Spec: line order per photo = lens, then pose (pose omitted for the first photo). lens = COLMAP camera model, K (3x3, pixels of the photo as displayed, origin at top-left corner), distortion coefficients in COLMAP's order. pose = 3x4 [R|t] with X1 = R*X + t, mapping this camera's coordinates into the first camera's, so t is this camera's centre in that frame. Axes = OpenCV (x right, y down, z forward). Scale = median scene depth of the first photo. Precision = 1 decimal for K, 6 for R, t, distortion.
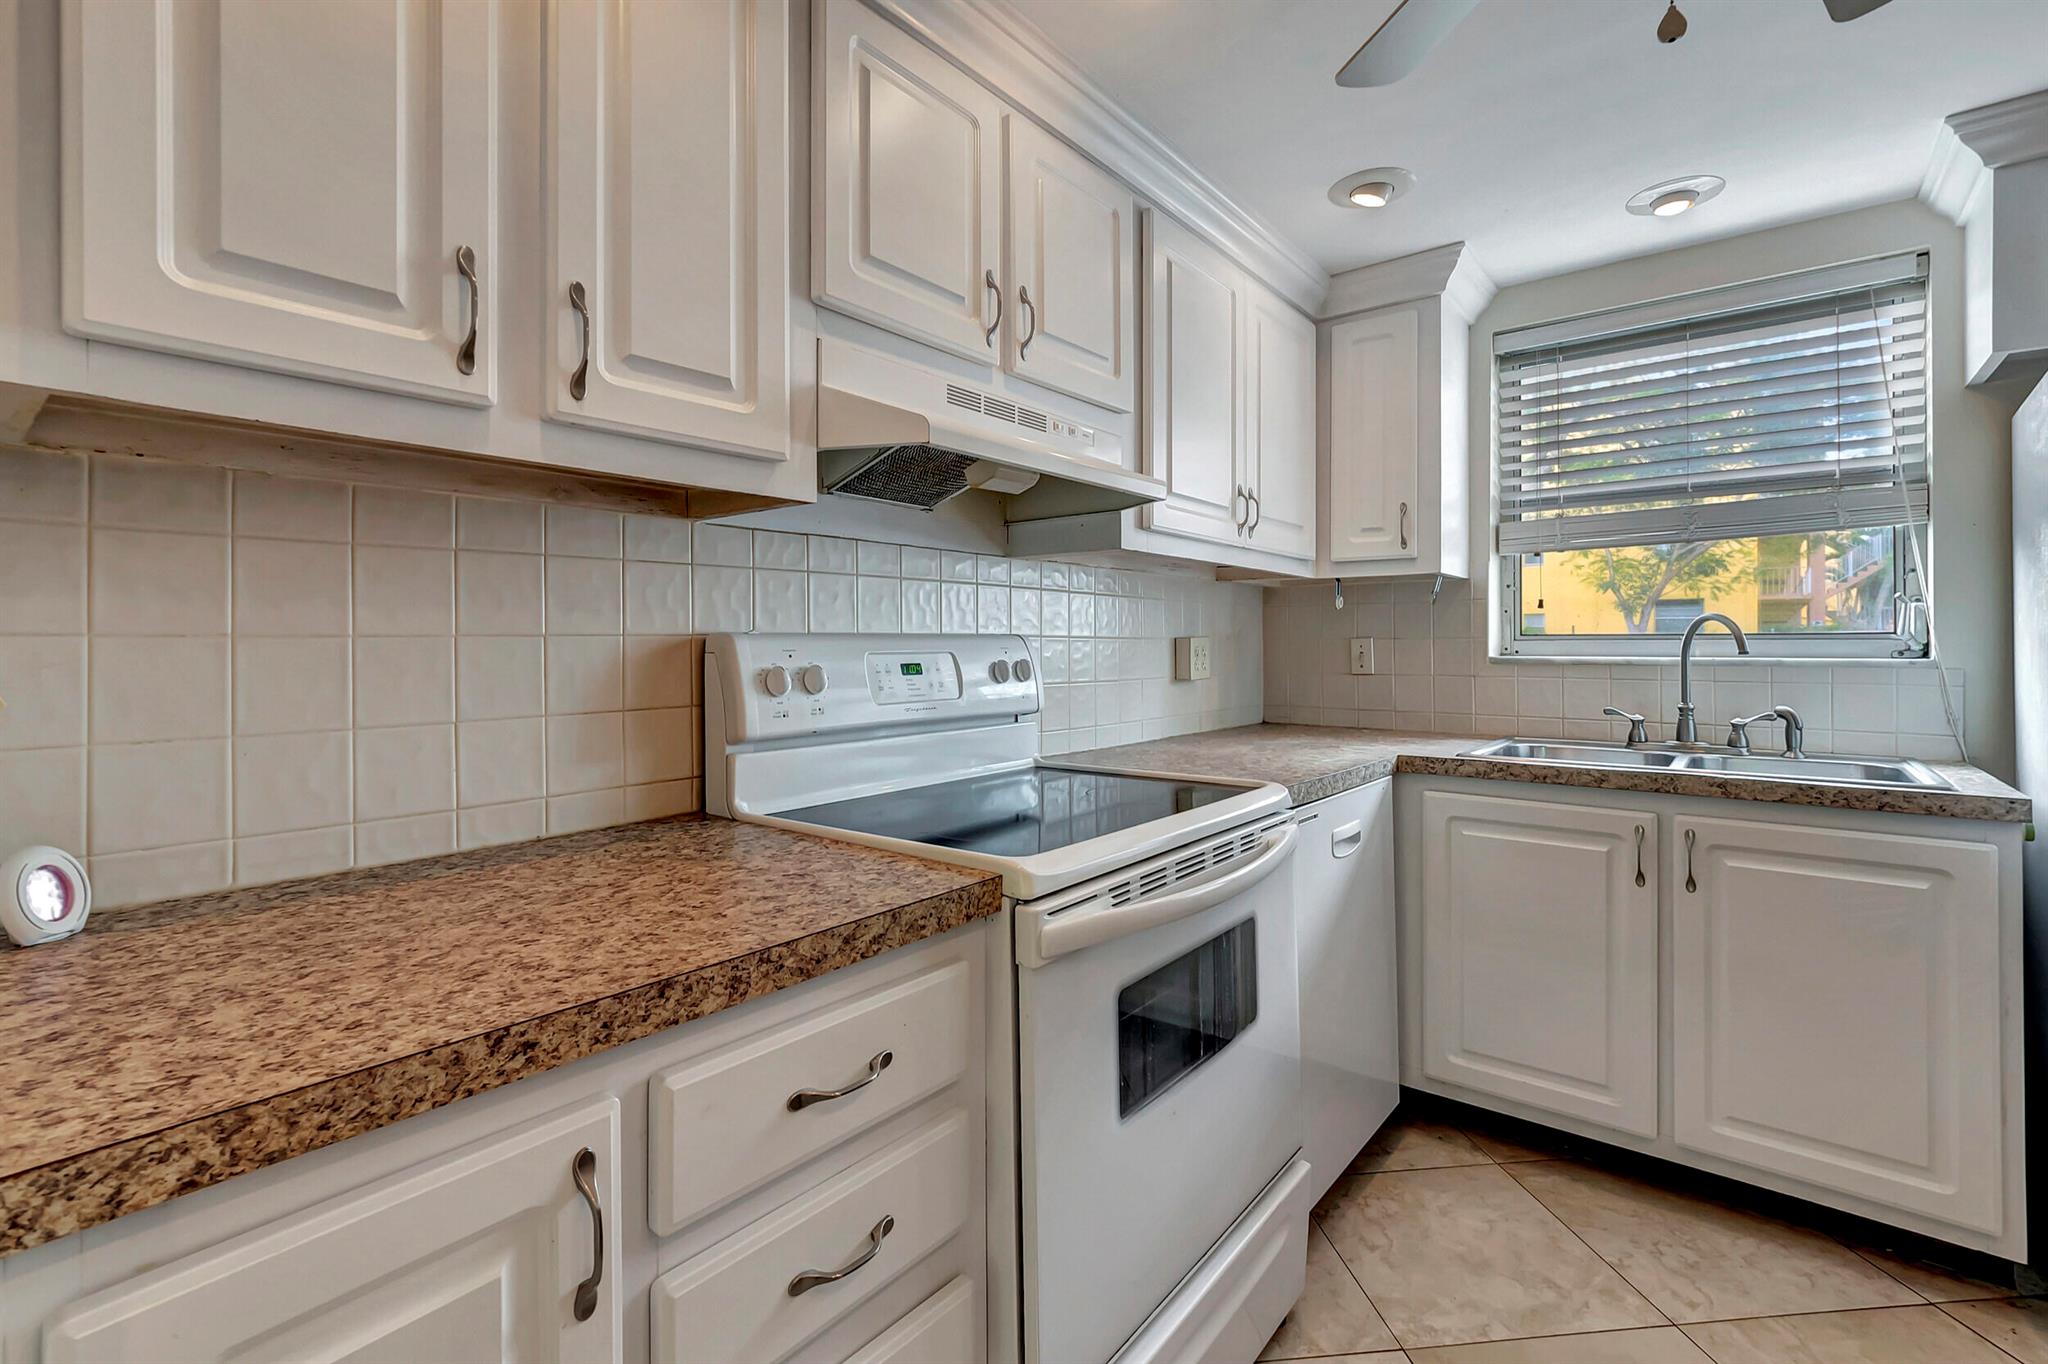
lens RADIAL K [[904.2, 0, 1032.4], [0, 904.2, 634.6], [0, 0, 1]] dist [0.000408, -0.000552]
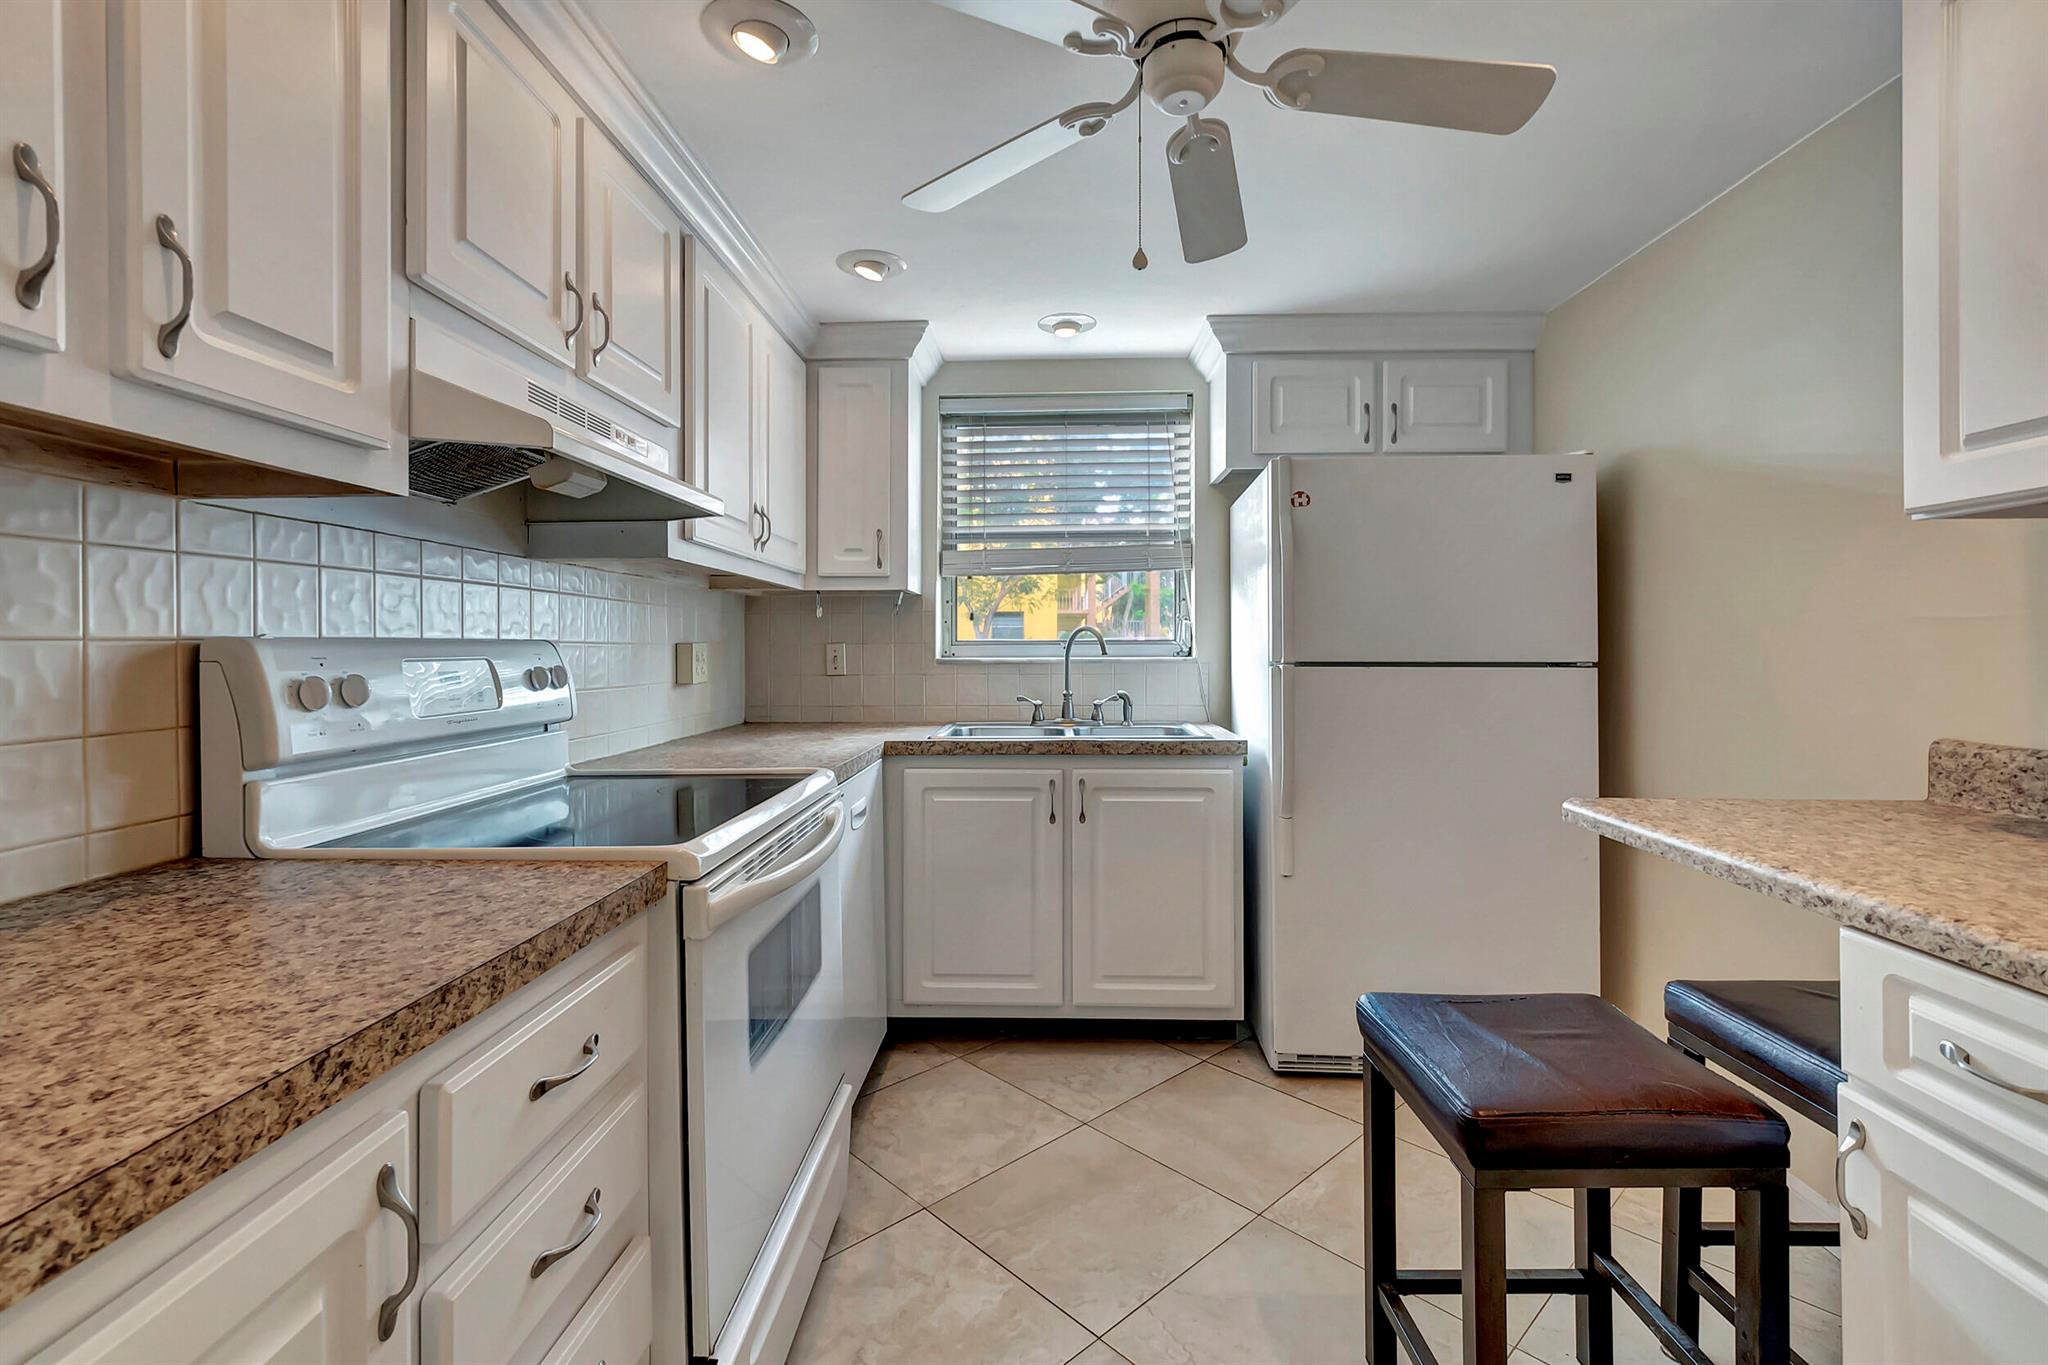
lens RADIAL K [[904.4, 0, 1012.2], [0, 904.4, 638.2], [0, 0, 1]] dist [0.004252, 0.000061]
pose [[0.804052, 0.004069, 0.594545, -0.197671], [-0.003207, 0.999992, -0.002507, -0.000747], [-0.594551, 0.000109, 0.804058, -0.071589]]
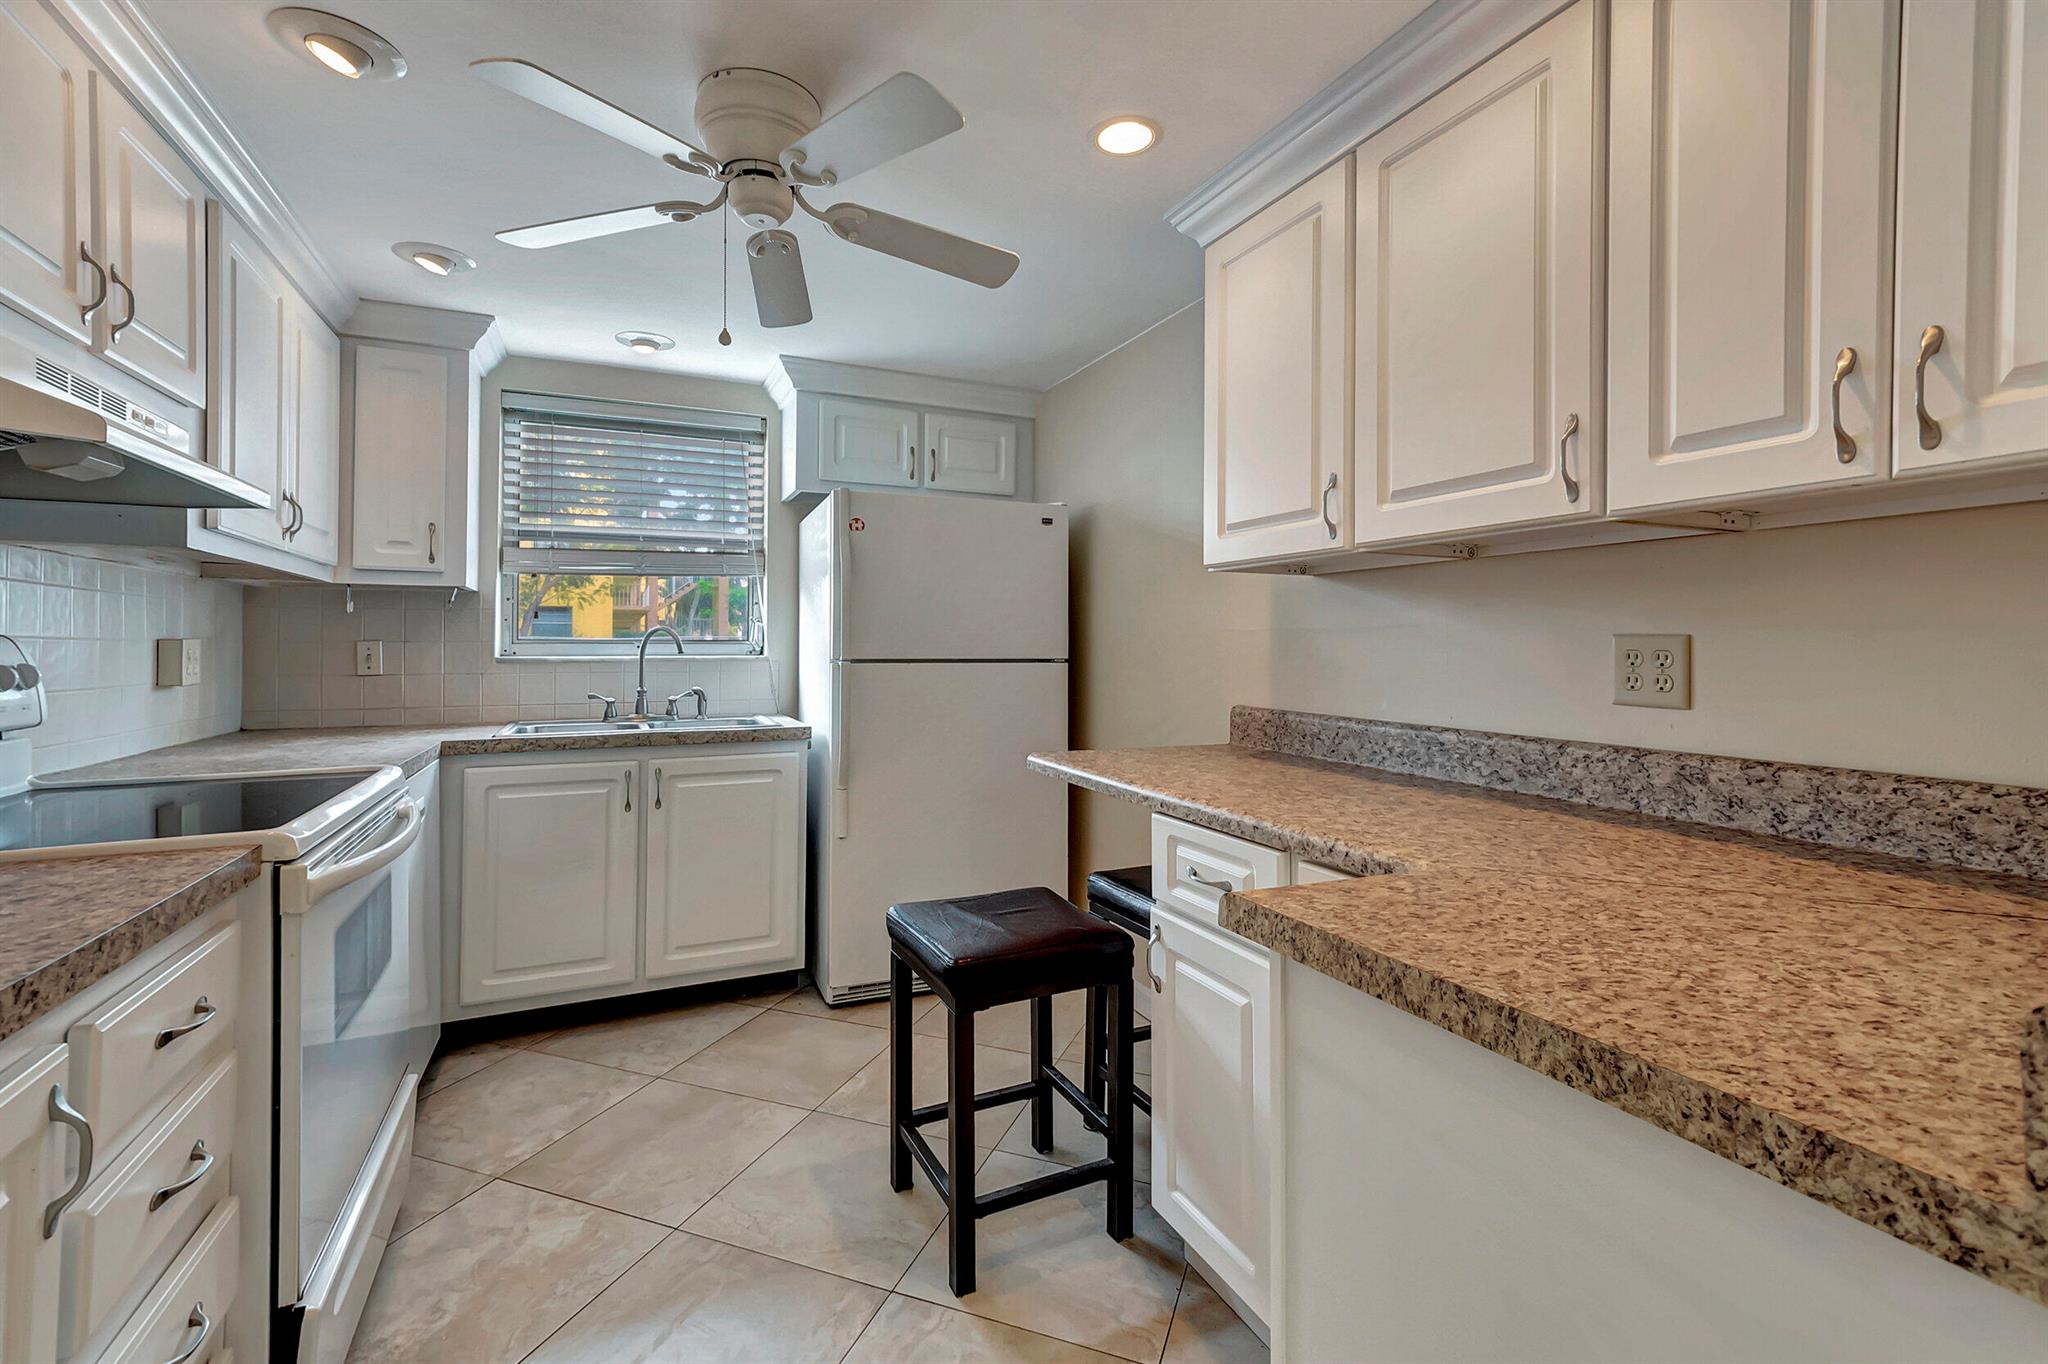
lens RADIAL K [[904.5, 0, 1027.4], [0, 904.5, 632.3], [0, 0, 1]] dist [0.008150, -0.000635]
pose [[0.437887, 0.015391, 0.898898, -0.371651], [-0.010544, 0.999873, -0.011984, -0.002329], [-0.898968, -0.004230, 0.437994, -0.227660]]
